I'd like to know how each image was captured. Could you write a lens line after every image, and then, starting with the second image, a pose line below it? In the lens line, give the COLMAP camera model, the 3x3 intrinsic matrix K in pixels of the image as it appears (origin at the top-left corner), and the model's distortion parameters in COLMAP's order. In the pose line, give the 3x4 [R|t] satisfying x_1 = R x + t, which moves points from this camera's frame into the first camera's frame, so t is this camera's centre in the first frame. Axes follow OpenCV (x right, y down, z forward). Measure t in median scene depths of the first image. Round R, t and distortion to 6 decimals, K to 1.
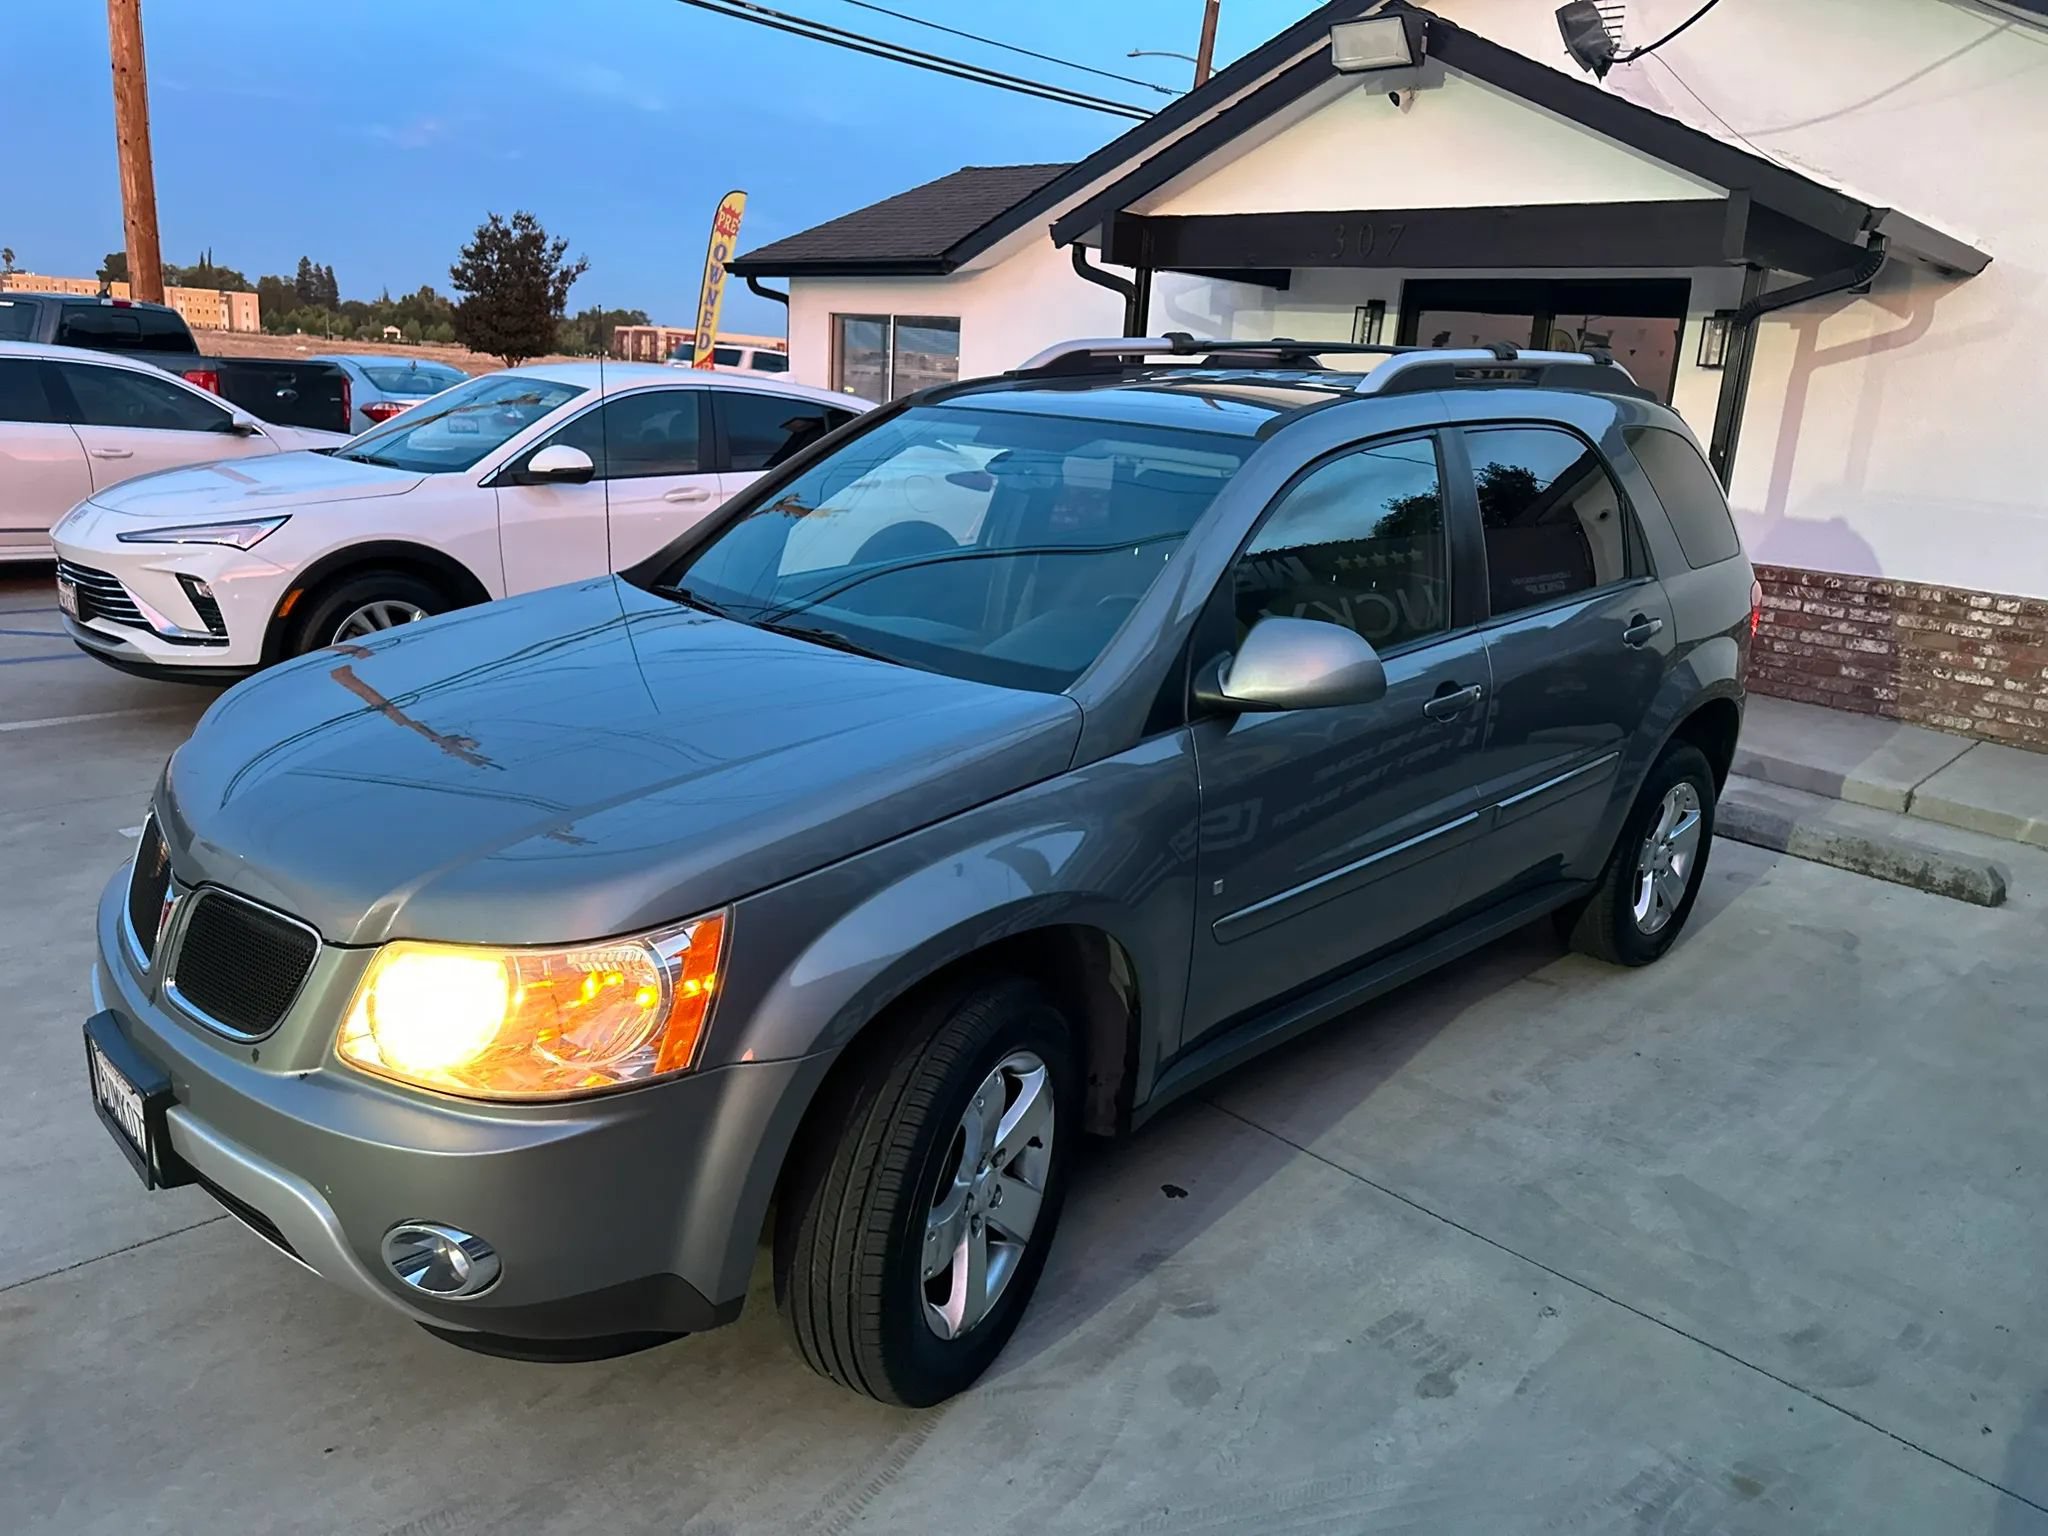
lens RADIAL K [[1419.6, 0, 1031.9], [0, 1419.6, 749.1], [0, 0, 1]] dist [0.070008, -0.098234]
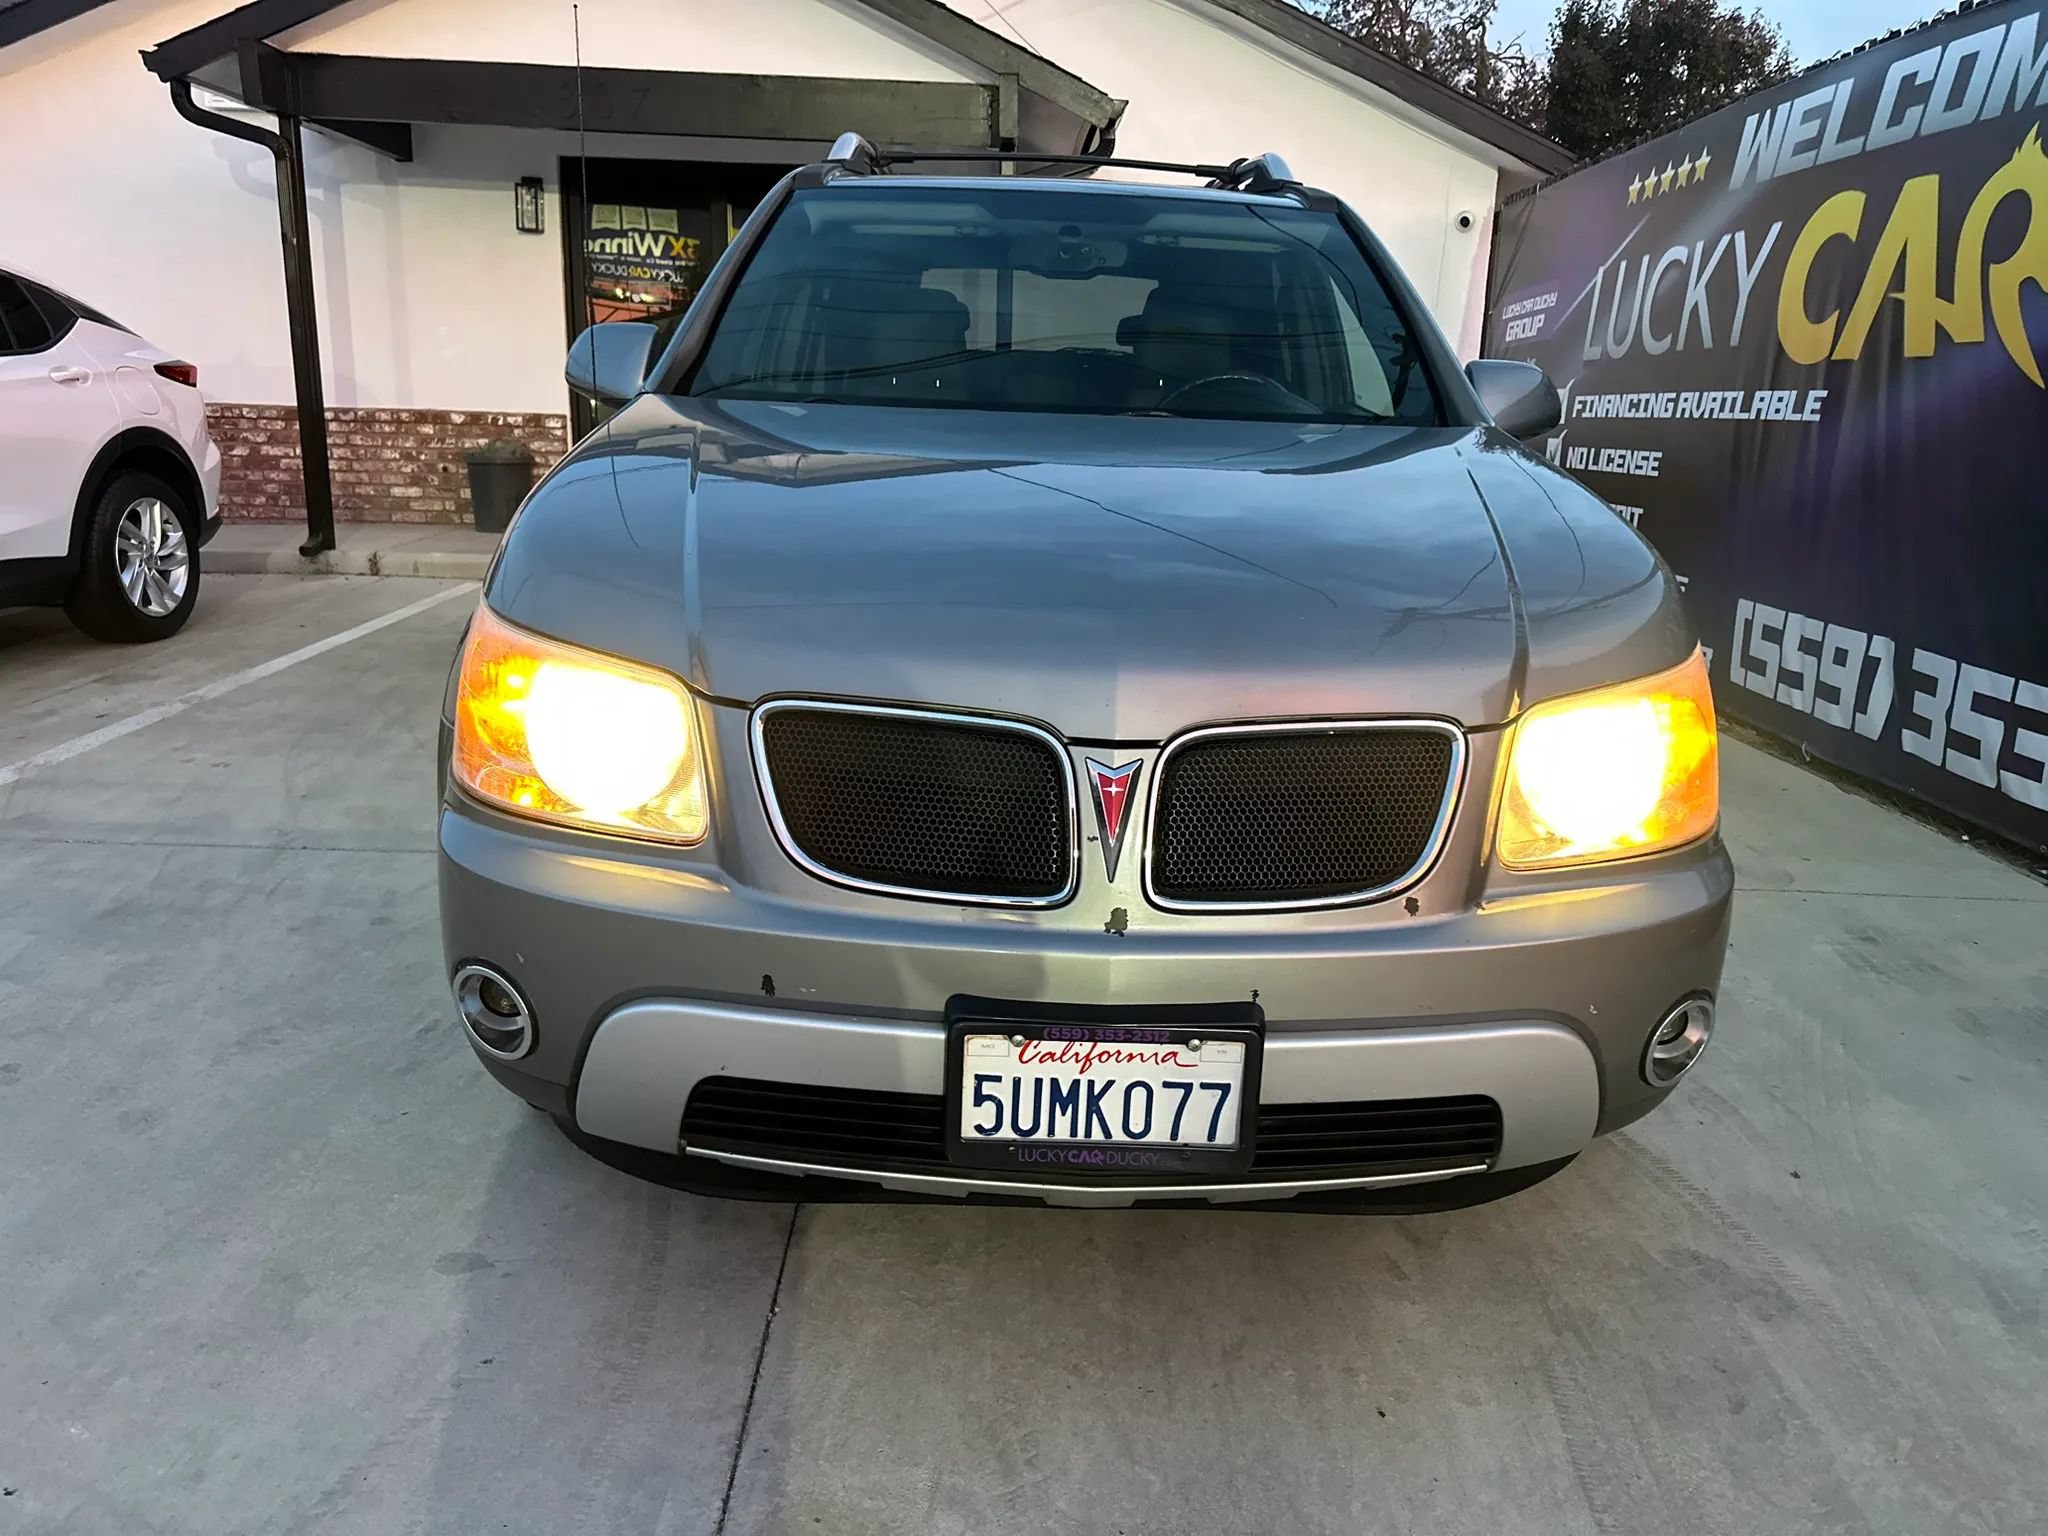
lens RADIAL K [[1437.3, 0, 1032.8], [0, 1437.3, 754.5], [0, 0, 1]] dist [0.029567, -0.034509]
pose [[0.710348, -0.214291, 0.670436, -0.483955], [0.186635, 0.975776, 0.114140, 0.005796], [-0.678655, 0.044048, 0.733135, 0.239932]]
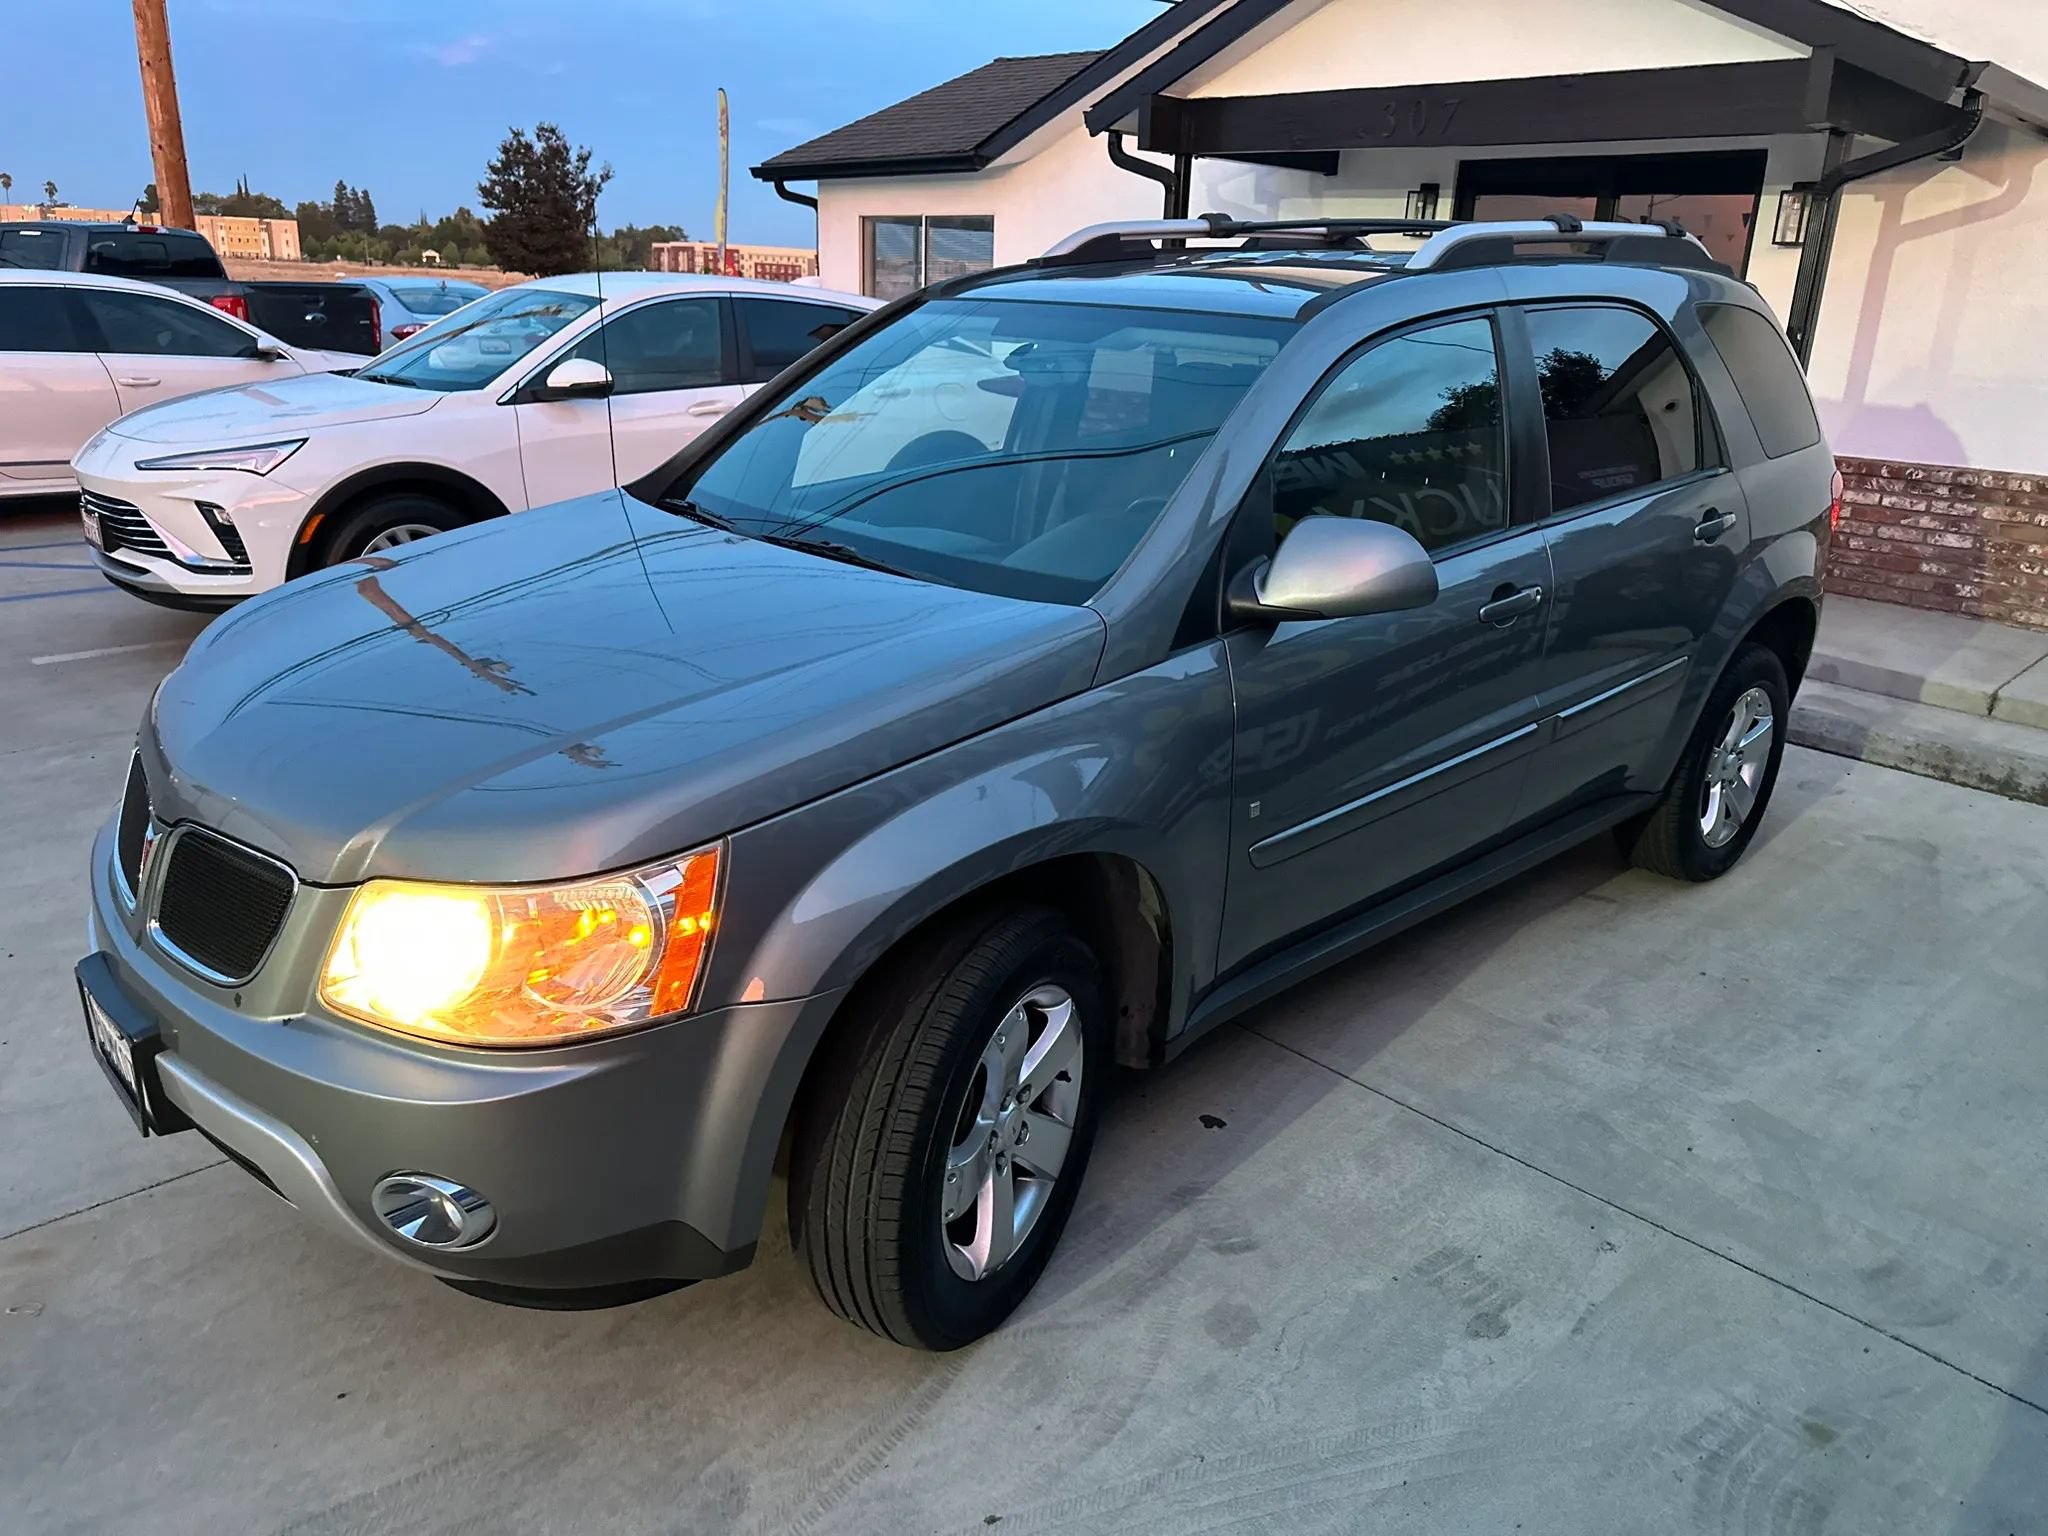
lens RADIAL K [[1421.6, 0, 1024.0], [0, 1421.6, 768.0], [0, 0, 1]] dist [0.054485, -0.074445]
pose [[0.999081, -0.014781, -0.040243, 0.009373], [0.017615, 0.997320, 0.071007, 0.000355], [0.039085, -0.071651, 0.996664, 0.033406]]
